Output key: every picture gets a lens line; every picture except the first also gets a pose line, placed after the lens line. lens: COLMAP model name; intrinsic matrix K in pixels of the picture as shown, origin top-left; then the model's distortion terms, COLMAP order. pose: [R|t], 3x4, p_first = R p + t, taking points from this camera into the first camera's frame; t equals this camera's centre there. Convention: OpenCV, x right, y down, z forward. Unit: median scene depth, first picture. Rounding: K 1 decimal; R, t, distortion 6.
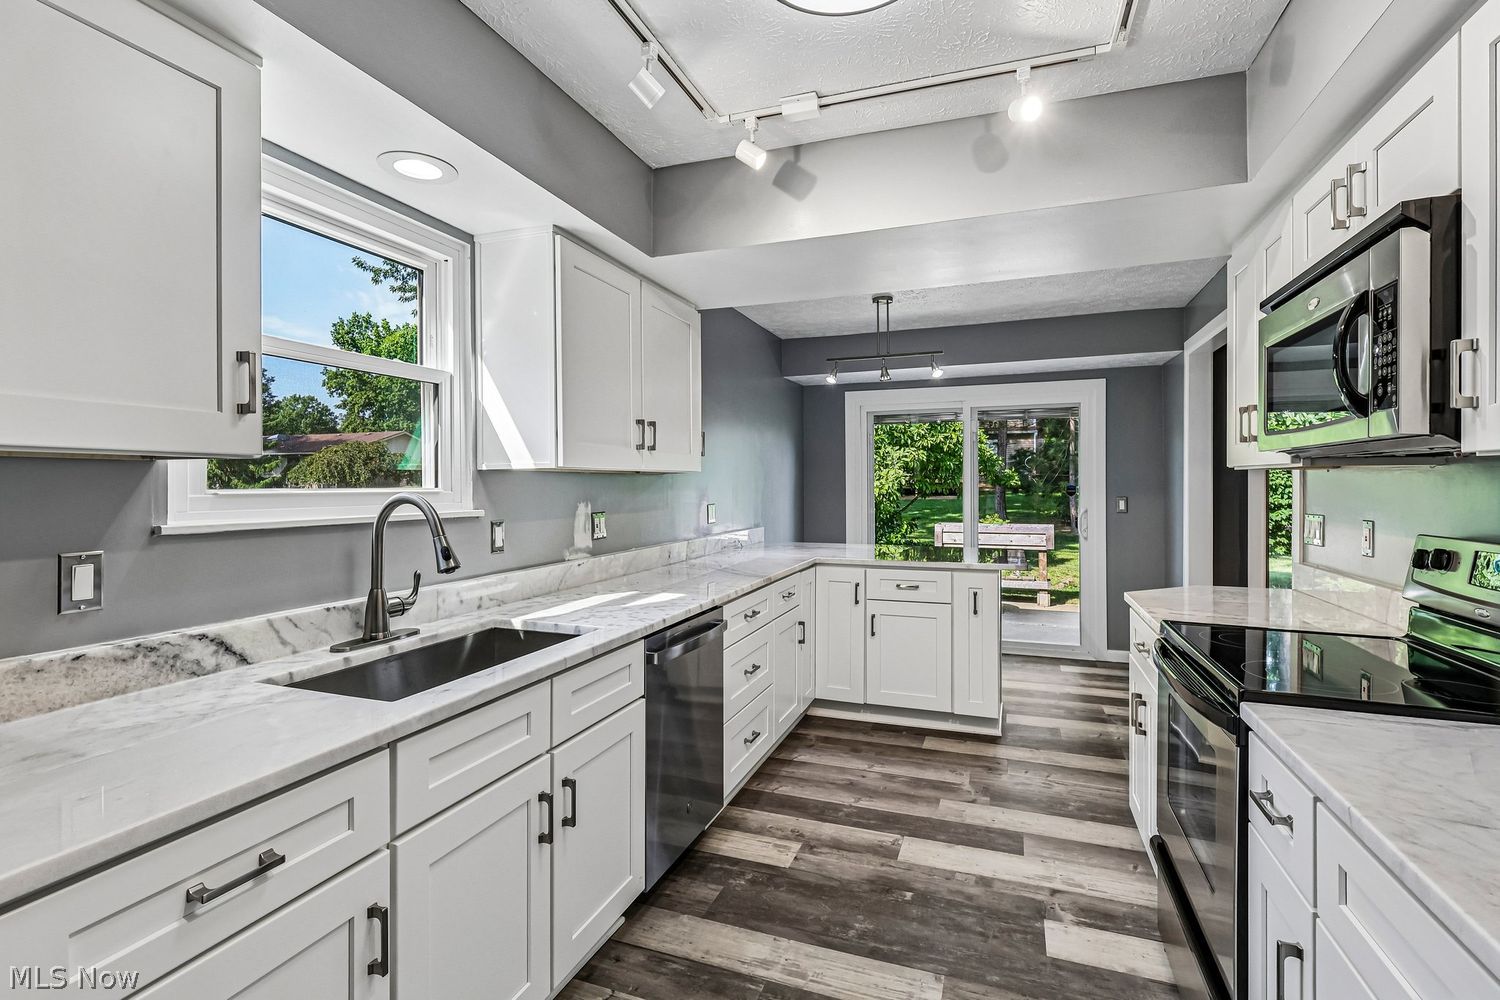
lens RADIAL K [[701.7, 0, 742.6], [0, 701.7, 490.9], [0, 0, 1]] dist [0.001687, 0.000971]
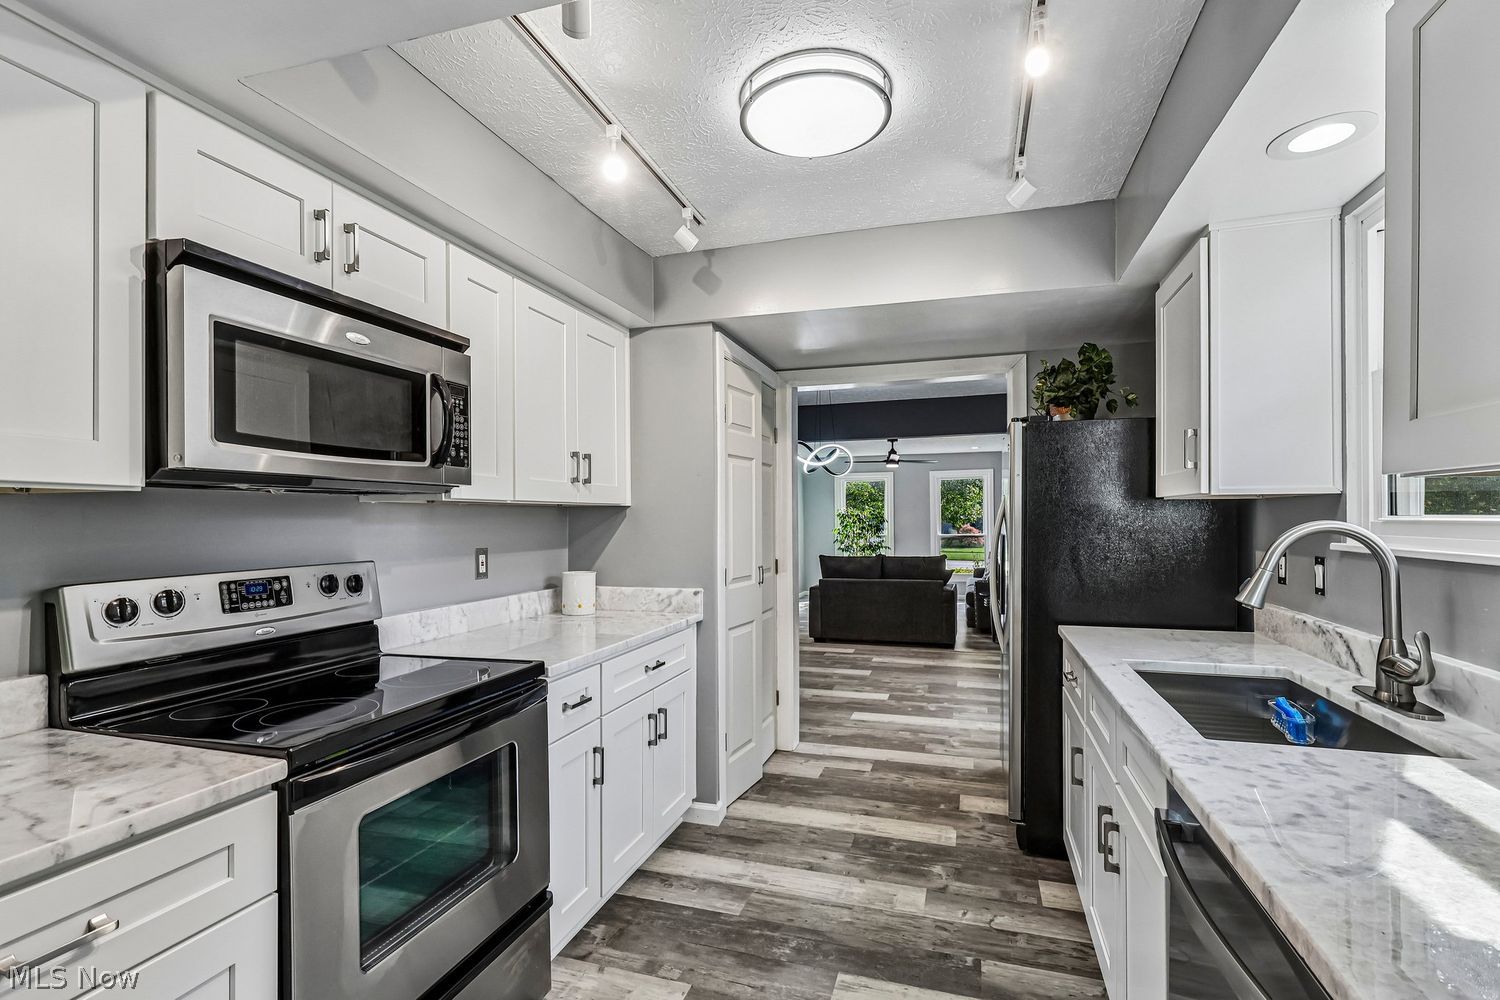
lens RADIAL K [[705.4, 0, 747.4], [0, 705.4, 517.8], [0, 0, 1]] dist [-0.003275, -0.000304]
pose [[-0.998528, 0.004742, -0.054035, 0.228333], [0.004264, 0.999951, 0.008955, -0.010036], [0.054075, 0.008712, -0.998499, 1.480477]]
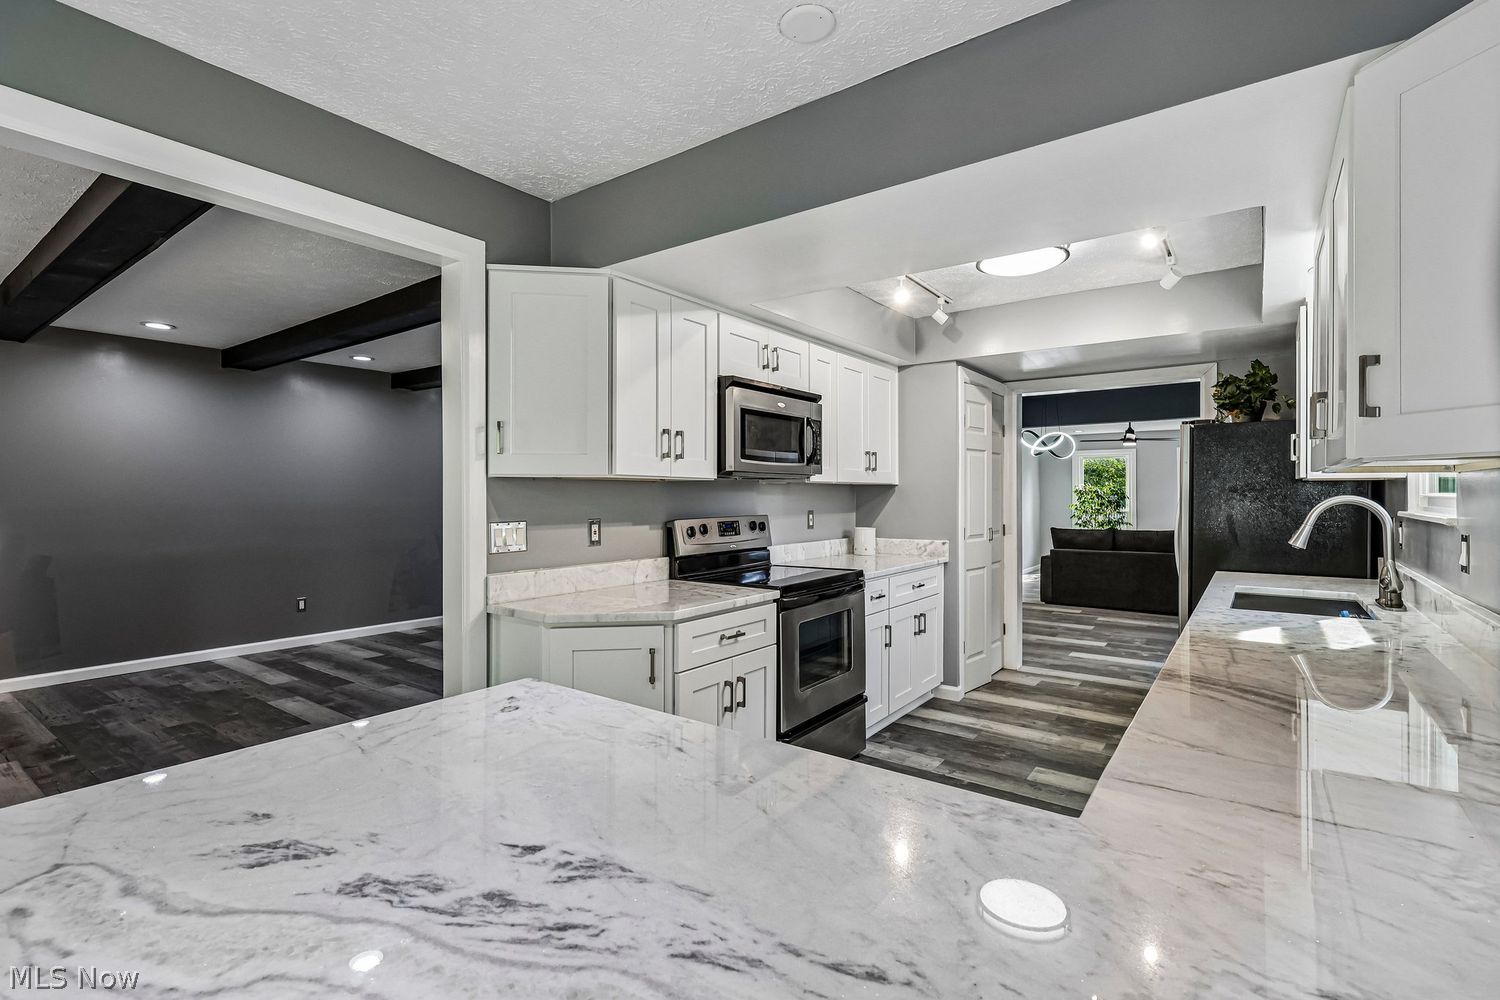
lens RADIAL K [[698.0, 0, 744.3], [0, 698.0, 493.3], [0, 0, 1]] dist [-0.003542, -0.000045]
pose [[-0.962198, 0.000312, 0.272350, 0.259948], [0.002538, 0.999966, 0.007819, -0.013511], [-0.272338, 0.008215, -0.962166, 2.195227]]
